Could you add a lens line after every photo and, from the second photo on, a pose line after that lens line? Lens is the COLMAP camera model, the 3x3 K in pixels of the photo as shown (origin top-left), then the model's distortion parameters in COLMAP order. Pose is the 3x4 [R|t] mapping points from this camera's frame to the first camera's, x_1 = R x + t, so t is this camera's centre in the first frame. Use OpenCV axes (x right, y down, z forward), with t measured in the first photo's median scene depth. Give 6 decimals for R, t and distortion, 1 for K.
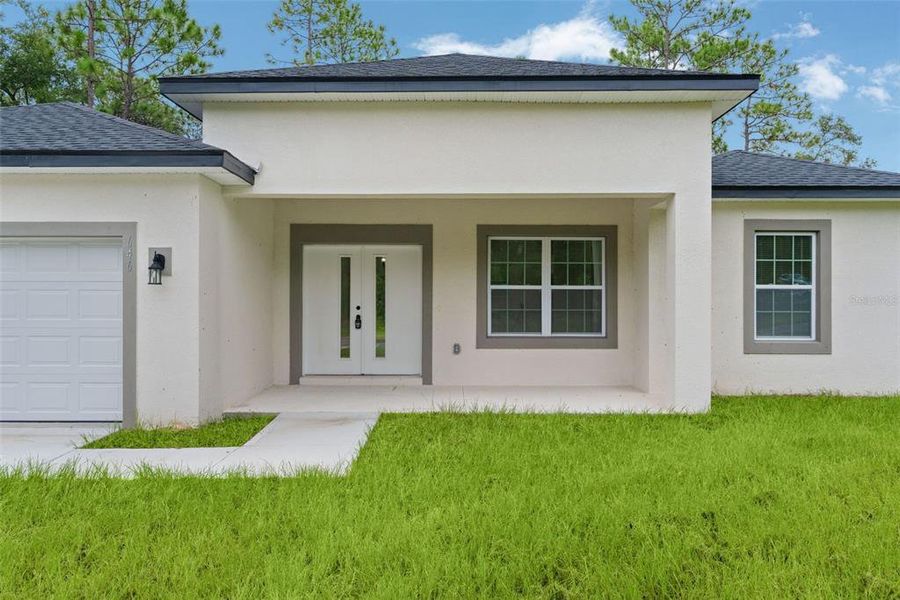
lens RADIAL K [[720.5, 0, 444.0], [0, 720.5, 296.5], [0, 0, 1]] dist [-0.004082, 0.015797]
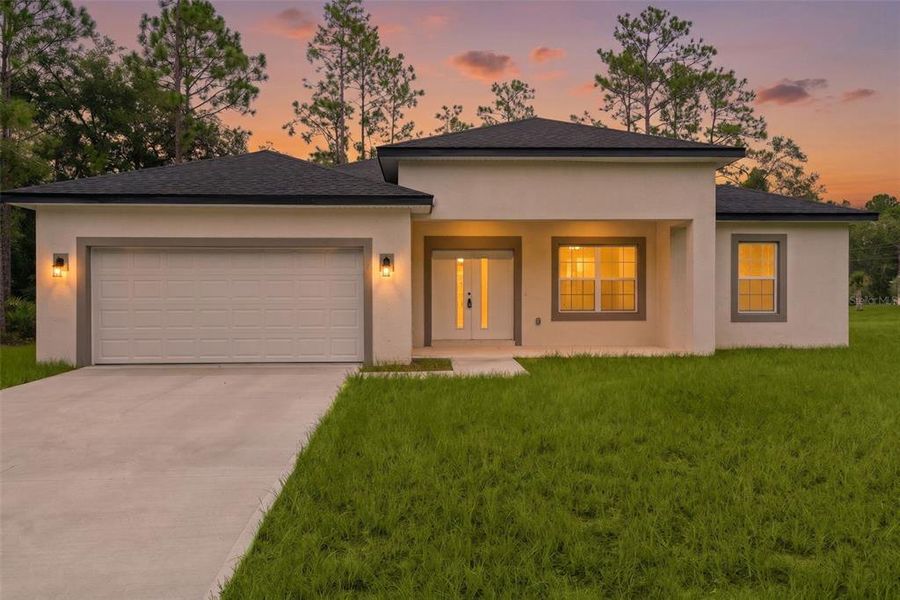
lens RADIAL K [[720.5, 0, 445.2], [0, 720.5, 299.6], [0, 0, 1]] dist [-0.004082, 0.015797]
pose [[0.998316, -0.004221, 0.057863, -0.086999], [0.003827, 0.999969, 0.006916, 0.006025], [-0.057891, -0.006683, 0.998301, -0.153442]]
